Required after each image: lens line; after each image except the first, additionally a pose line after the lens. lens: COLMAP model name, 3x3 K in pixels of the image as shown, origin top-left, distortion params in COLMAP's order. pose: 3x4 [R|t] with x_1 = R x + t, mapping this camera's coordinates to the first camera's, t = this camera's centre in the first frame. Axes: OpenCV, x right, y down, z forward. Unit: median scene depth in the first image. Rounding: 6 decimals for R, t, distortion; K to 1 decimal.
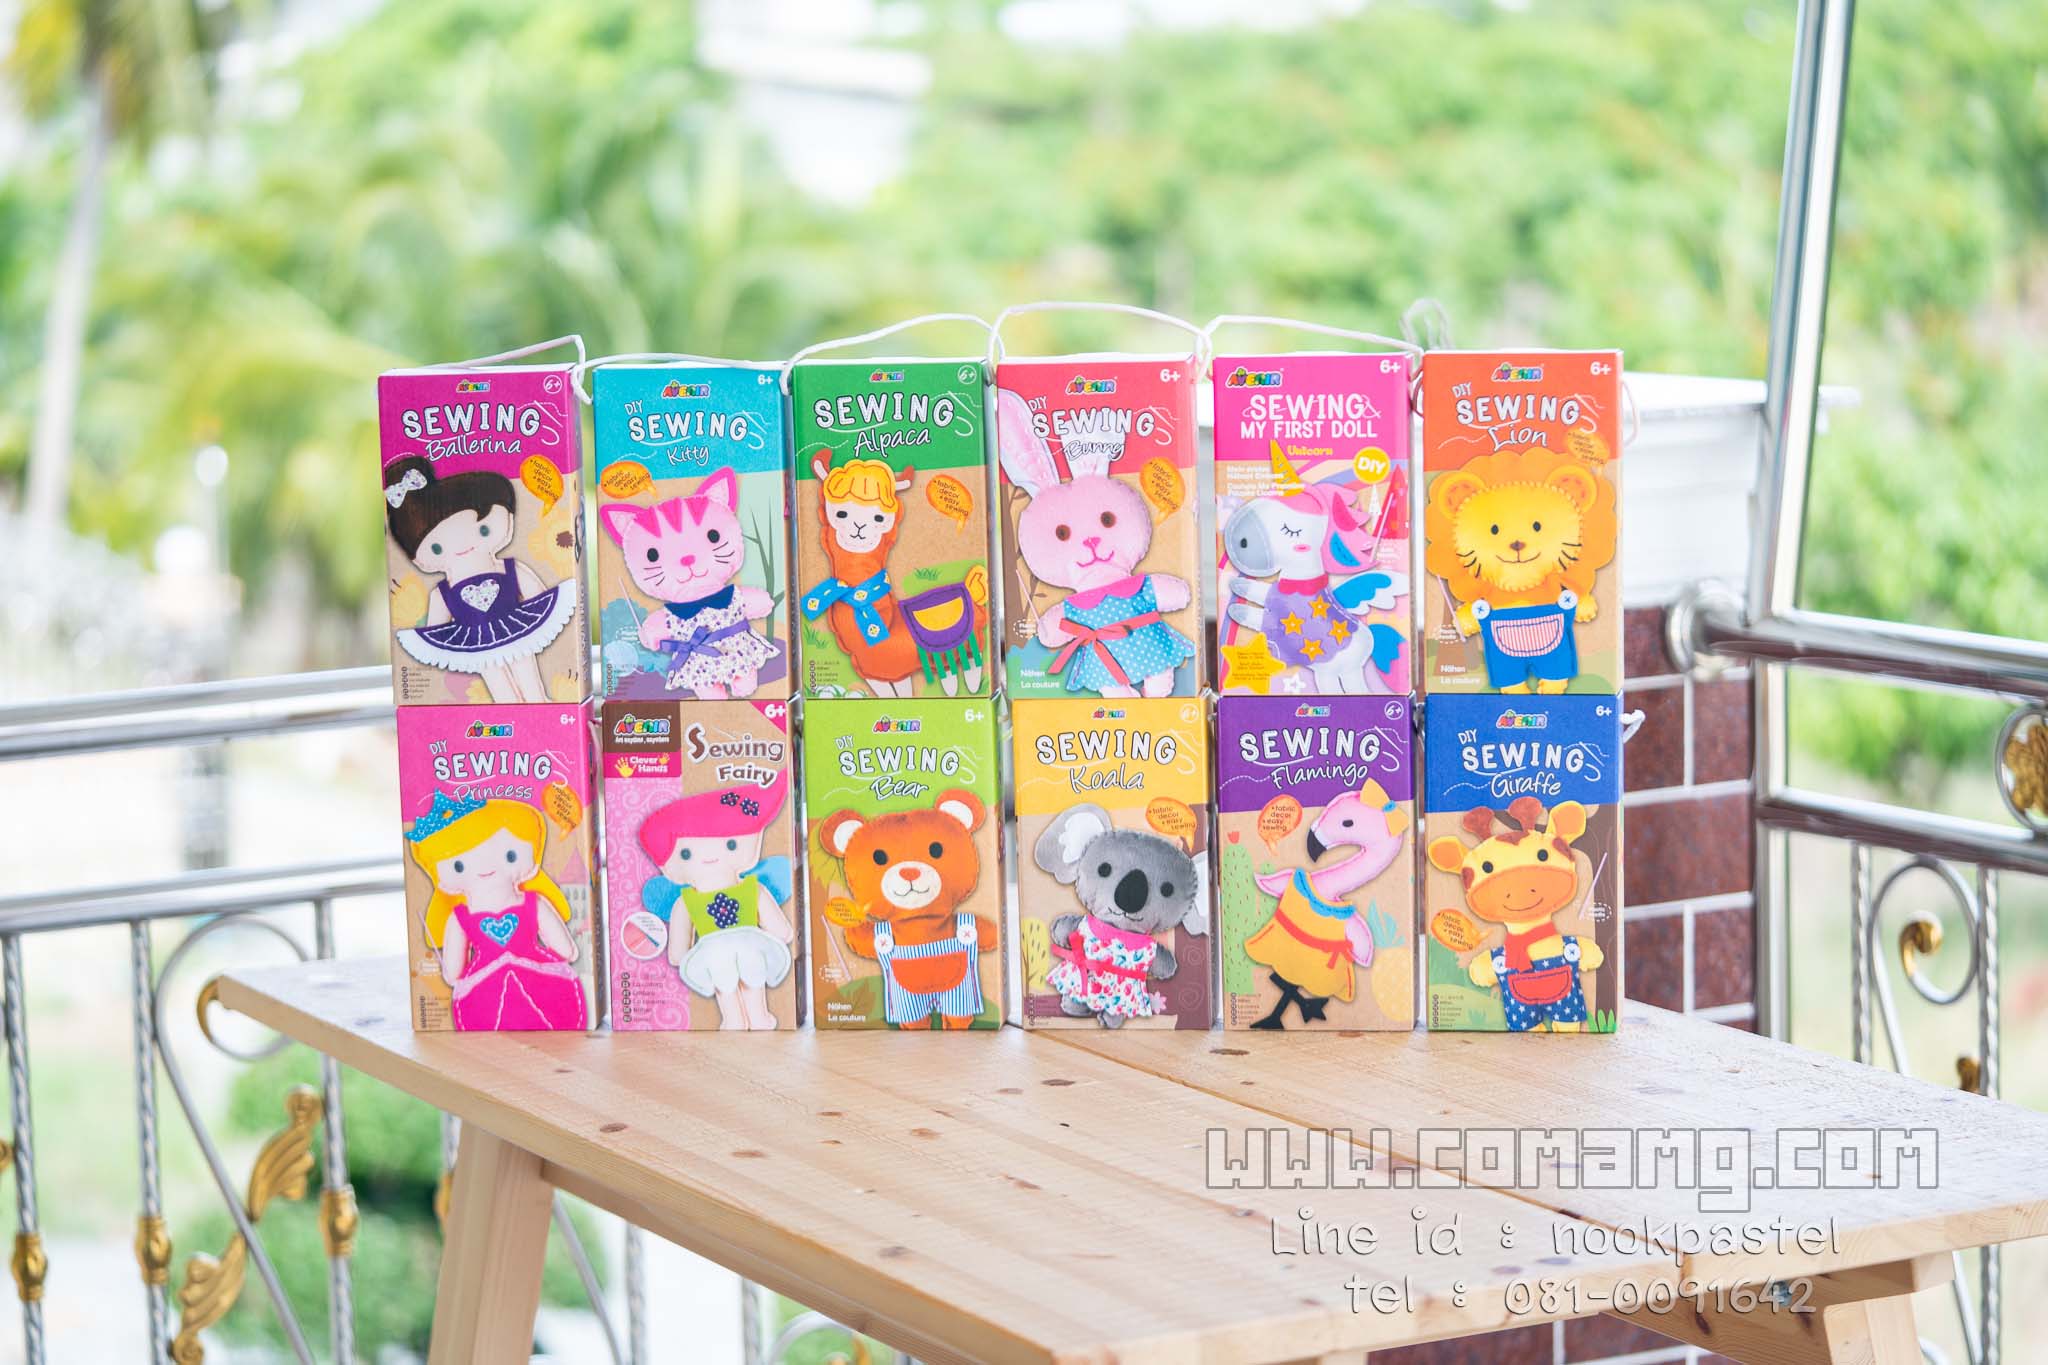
lens RADIAL K [[5546.4, 0, 1023.3], [0, 5546.4, 699.4], [0, 0, 1]] dist [-0.183335, 0.000000]
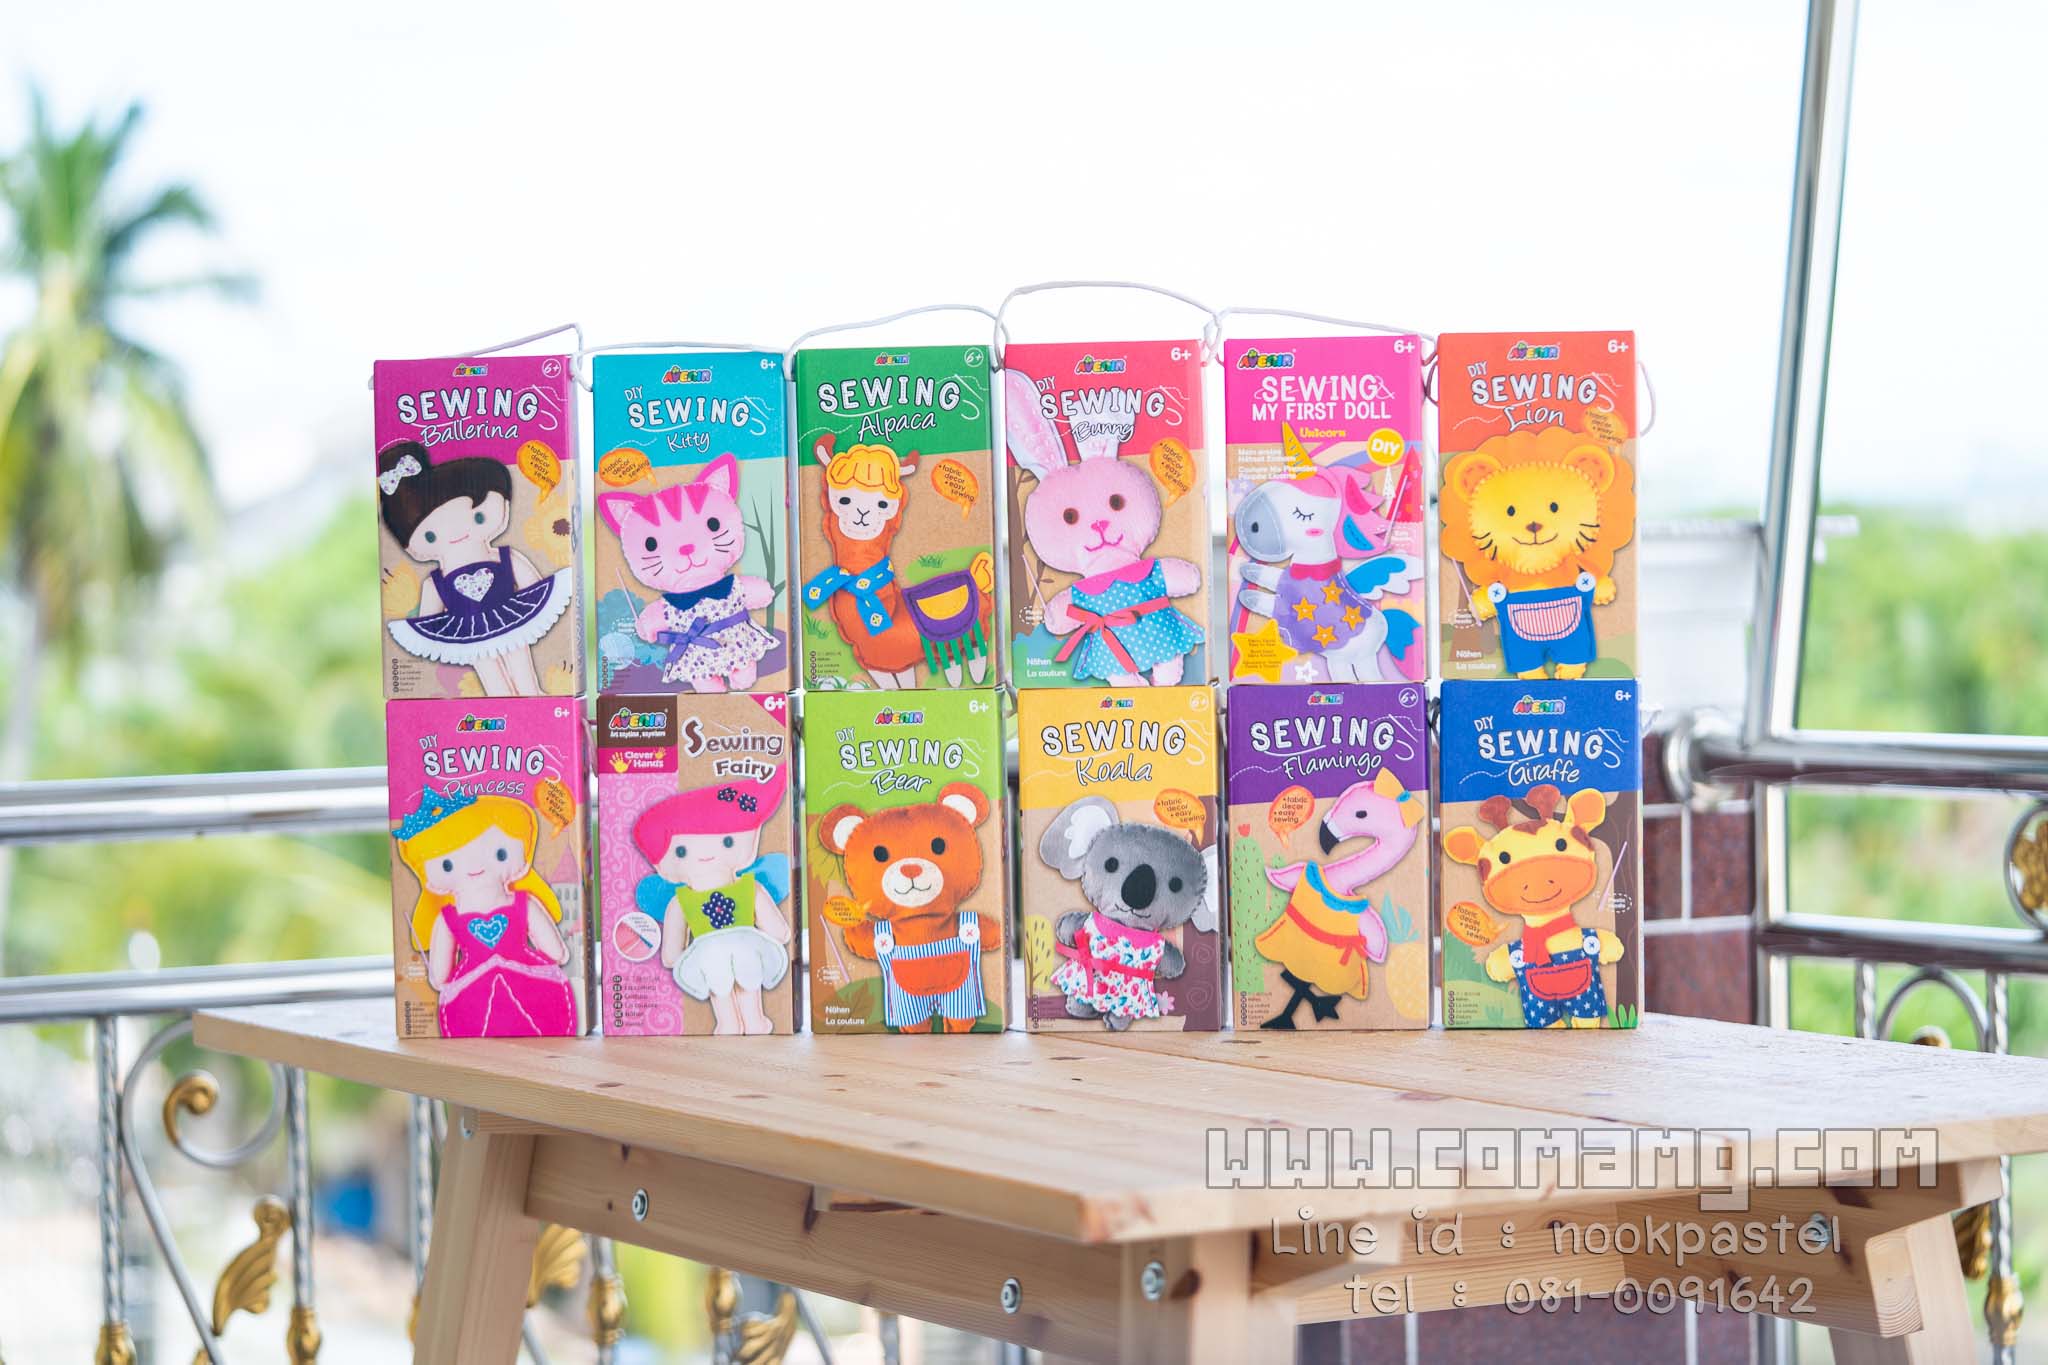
lens RADIAL K [[5546.4, 0, 1029.1], [0, 5546.4, 697.3], [0, 0, 1]] dist [-0.183335, 0.000000]
pose [[0.999887, 0.005908, 0.013790, -0.013439], [-0.004470, 0.994764, -0.102101, 0.101071], [-0.014321, 0.102027, 0.994679, 0.027326]]
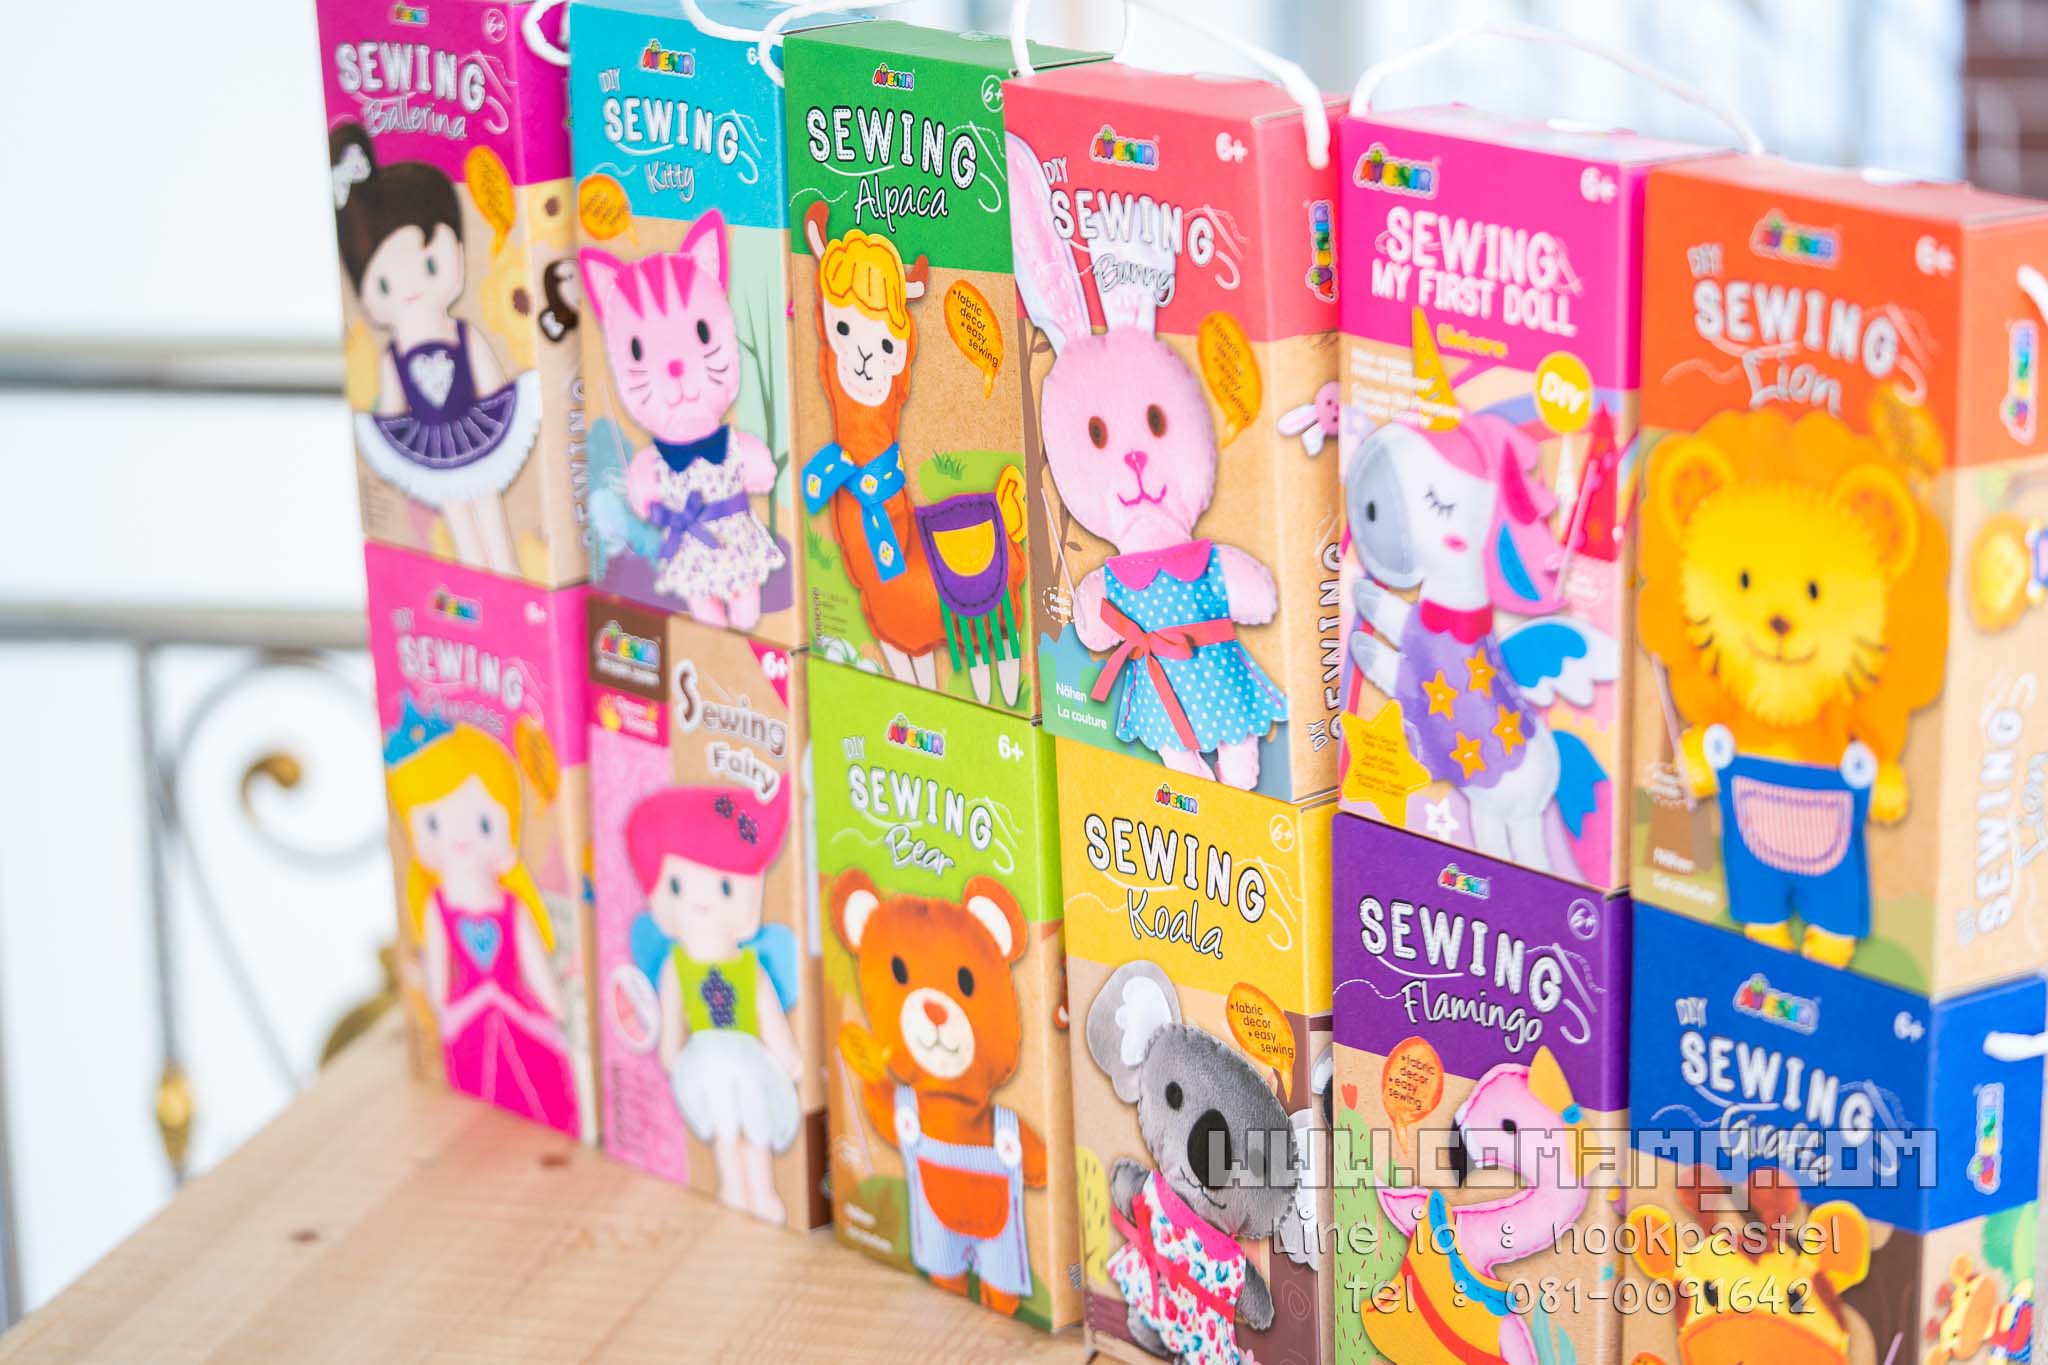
lens RADIAL K [[5546.4, 0, 1028.4], [0, 5546.4, 664.3], [0, 0, 1]] dist [-0.183335, 0.000000]
pose [[0.730910, 0.178300, -0.658771, 0.331005], [-0.077872, 0.980754, 0.179047, -0.097322], [0.678016, -0.079567, 0.730728, 0.624745]]
